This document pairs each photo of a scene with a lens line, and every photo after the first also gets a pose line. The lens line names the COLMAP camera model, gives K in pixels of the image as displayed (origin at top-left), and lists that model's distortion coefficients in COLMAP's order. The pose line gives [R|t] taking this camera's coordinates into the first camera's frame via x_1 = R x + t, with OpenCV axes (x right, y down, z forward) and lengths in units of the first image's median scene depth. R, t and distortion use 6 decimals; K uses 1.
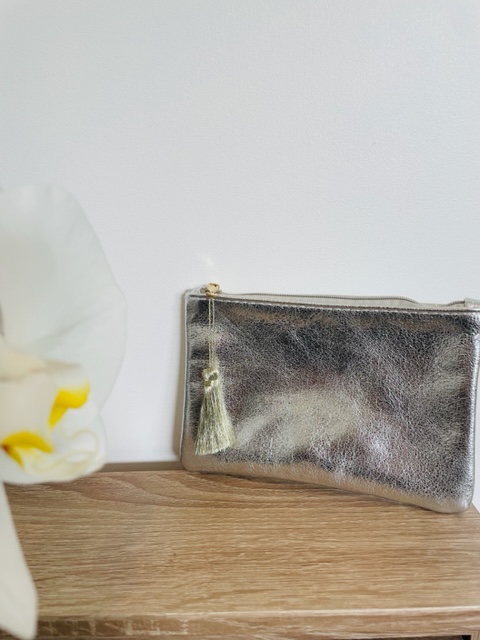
lens RADIAL K [[510.0, 0, 237.3], [0, 510.0, 320.1], [0, 0, 1]] dist [0.050596, -0.100340]
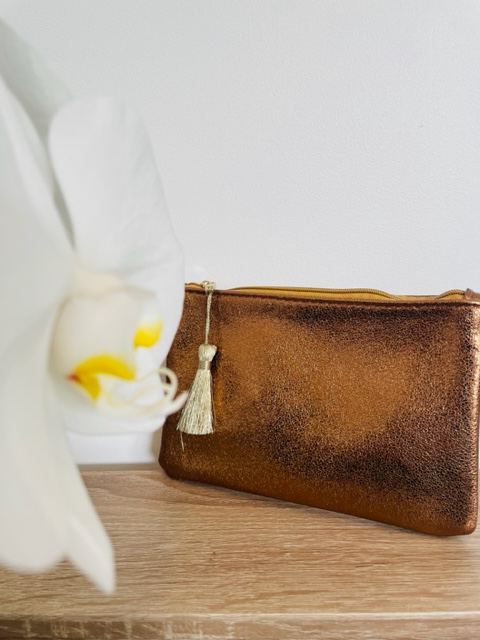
lens RADIAL K [[510.0, 0, 235.4], [0, 510.0, 321.8], [0, 0, 1]] dist [0.050596, -0.100340]
pose [[0.999873, 0.013307, -0.008782, -0.083347], [-0.013762, 0.998450, -0.053926, 0.093720], [0.008051, 0.054040, 0.998506, 0.061474]]
